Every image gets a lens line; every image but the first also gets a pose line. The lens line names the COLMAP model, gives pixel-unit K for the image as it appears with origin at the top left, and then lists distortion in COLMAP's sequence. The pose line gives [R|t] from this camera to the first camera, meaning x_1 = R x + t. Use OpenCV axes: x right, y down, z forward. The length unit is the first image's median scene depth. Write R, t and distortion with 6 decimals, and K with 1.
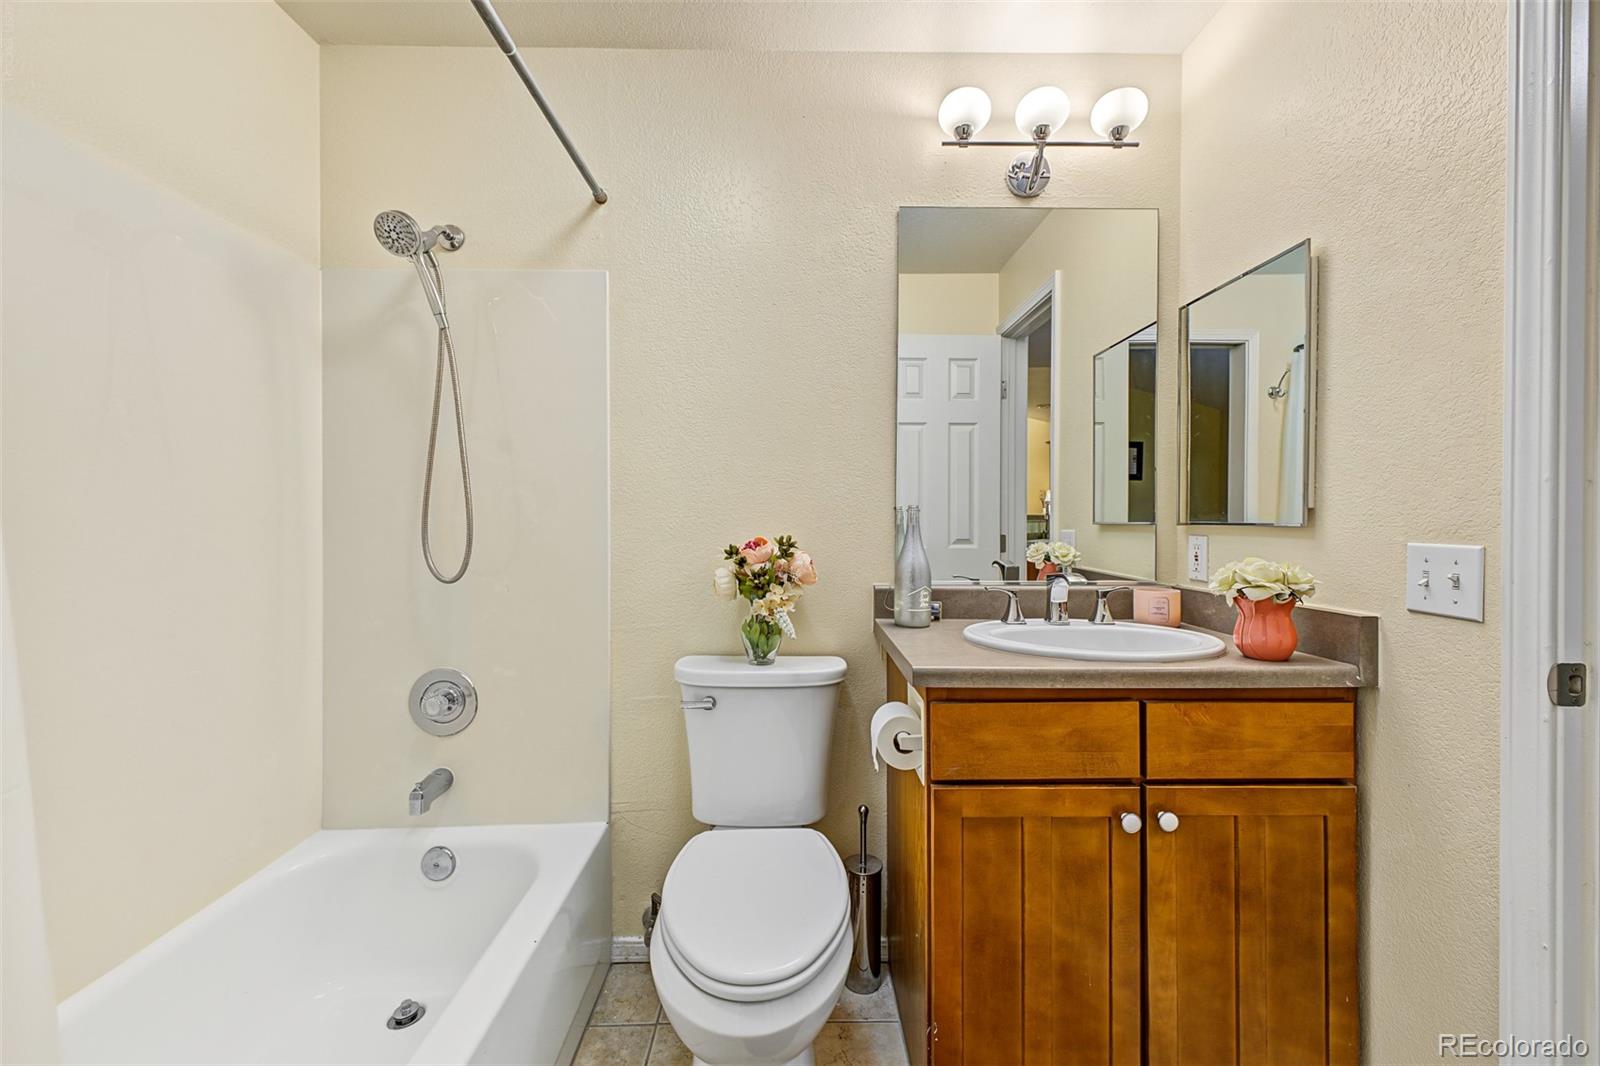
lens RADIAL K [[643.9, 0, 802.5], [0, 643.9, 535.4], [0, 0, 1]] dist [0.020182, -0.007972]
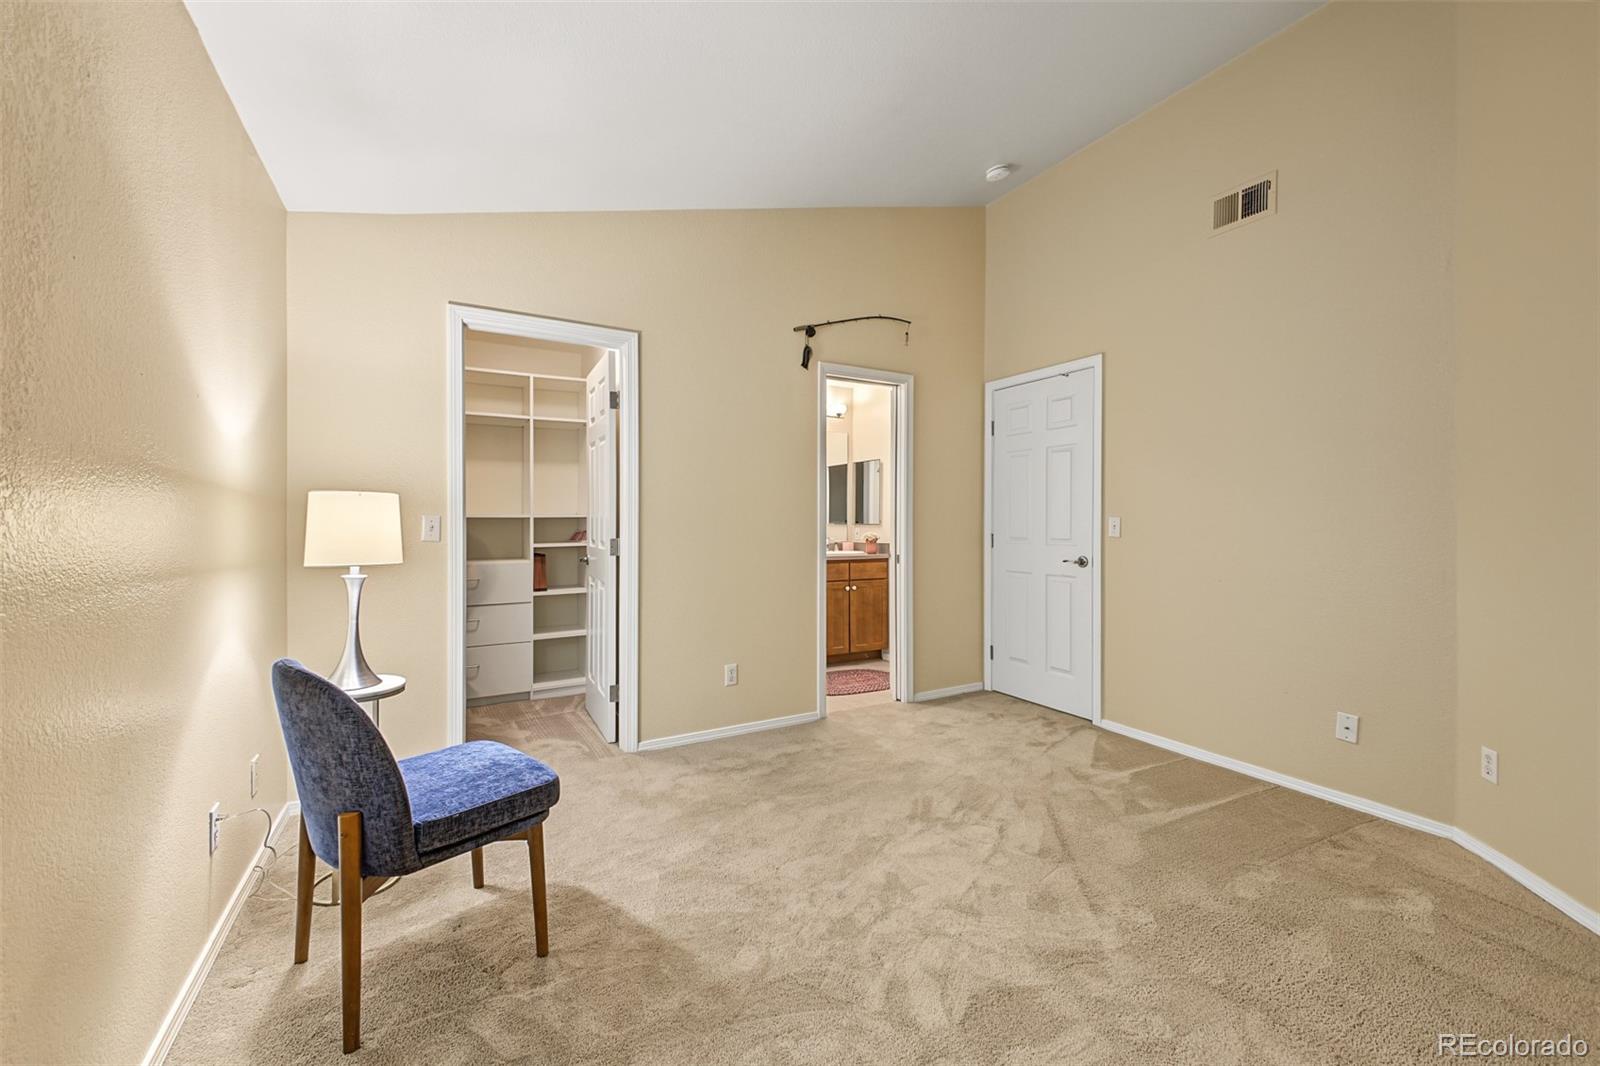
lens RADIAL K [[643.9, 0, 802.4], [0, 643.9, 524.2], [0, 0, 1]] dist [0.020182, -0.007972]
pose [[0.883659, -0.000077, 0.468131, -1.918657], [0.000394, 1.000000, -0.000579, -0.020269], [-0.468131, 0.000696, 0.883659, -2.900504]]
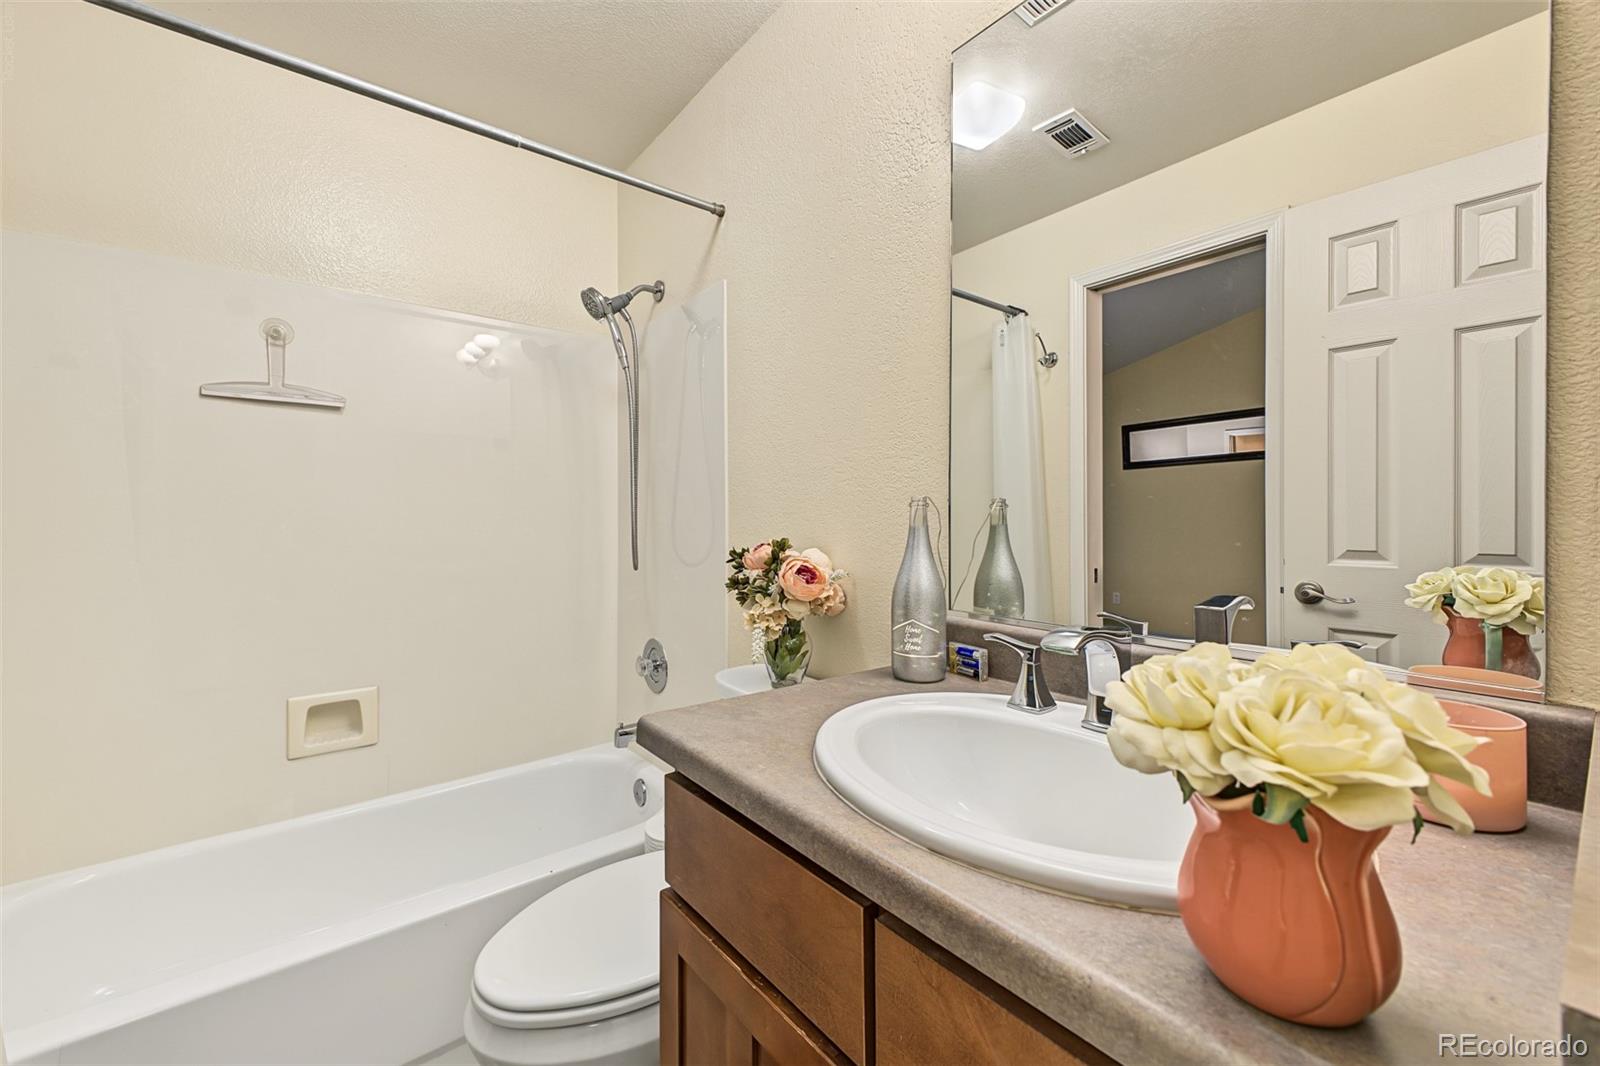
lens RADIAL K [[643.9, 0, 801.7], [0, 643.9, 515.7], [0, 0, 1]] dist [0.020182, -0.007972]
pose [[0.595514, 0.009119, -0.803293, 0.864517], [-0.014412, 0.999896, 0.000666, -0.035027], [0.803216, 0.011180, 0.595583, 0.666684]]
